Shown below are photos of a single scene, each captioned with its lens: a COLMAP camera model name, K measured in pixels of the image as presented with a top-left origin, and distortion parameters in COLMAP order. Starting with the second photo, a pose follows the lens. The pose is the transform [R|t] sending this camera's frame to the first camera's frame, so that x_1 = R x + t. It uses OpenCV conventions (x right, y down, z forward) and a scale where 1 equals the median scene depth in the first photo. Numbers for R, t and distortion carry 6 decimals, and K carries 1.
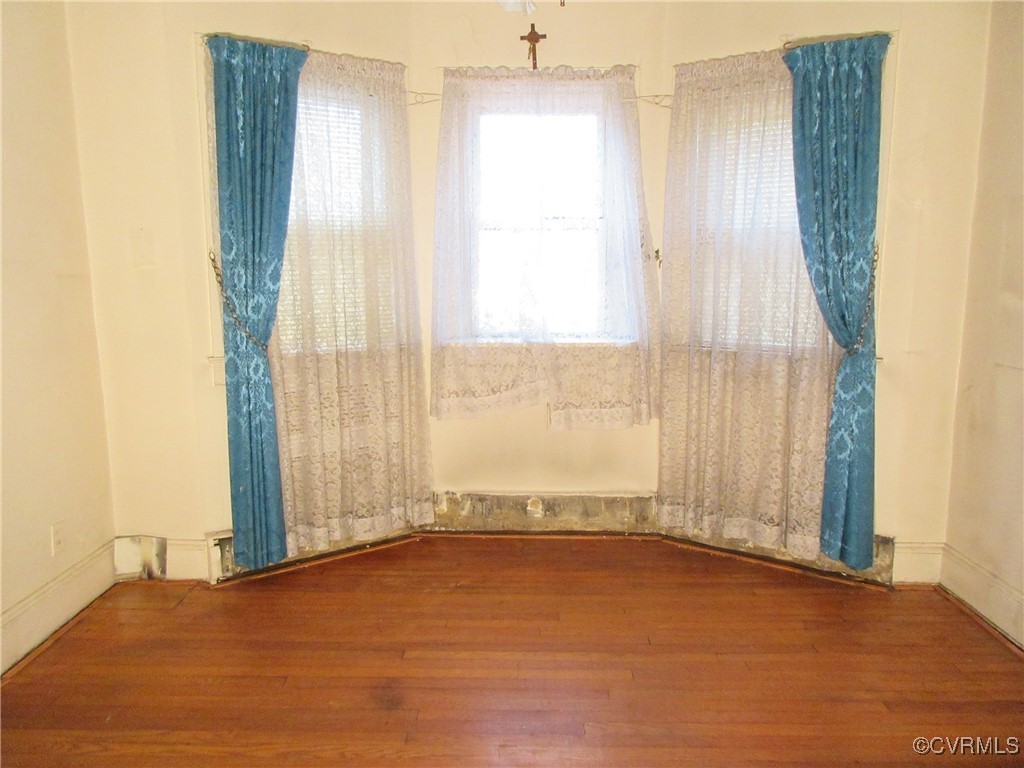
lens RADIAL K [[766.8, 0, 512.0], [0, 766.8, 384.0], [0, 0, 1]] dist [0.004249, 0.003594]
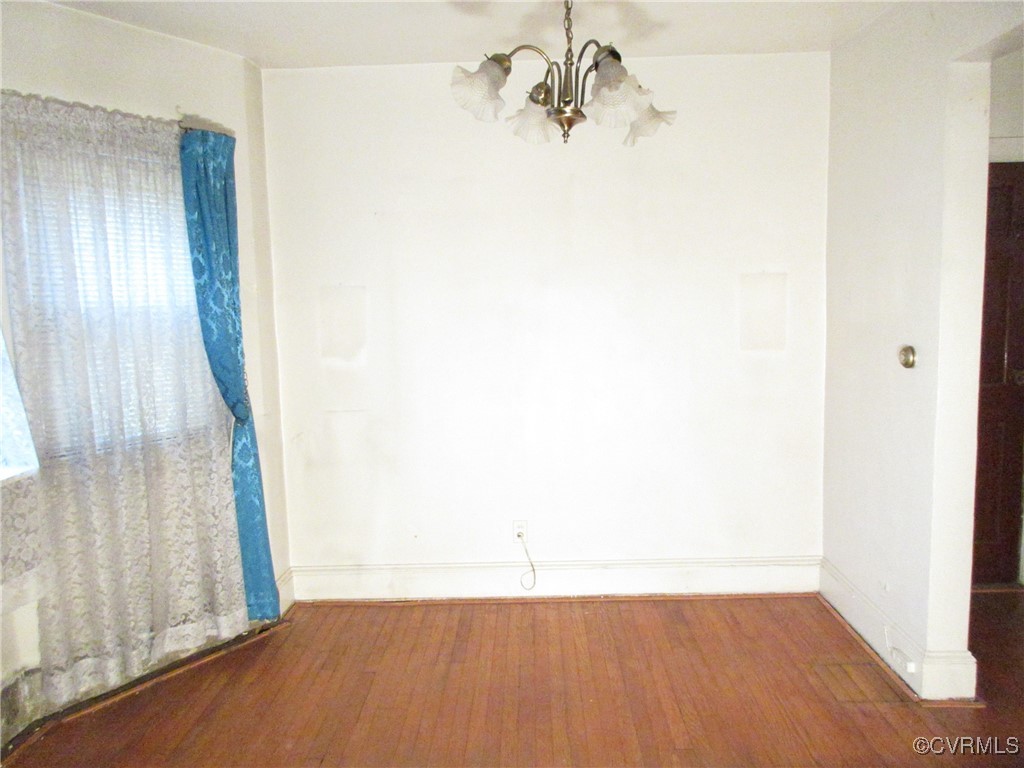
lens RADIAL K [[766.8, 0, 512.0], [0, 766.8, 384.0], [0, 0, 1]] dist [0.004249, 0.003594]
pose [[-0.010169, -0.095785, 0.995350, -0.577457], [0.175330, 0.979810, 0.096081, -0.122472], [-0.984457, 0.175492, 0.006831, 0.573195]]
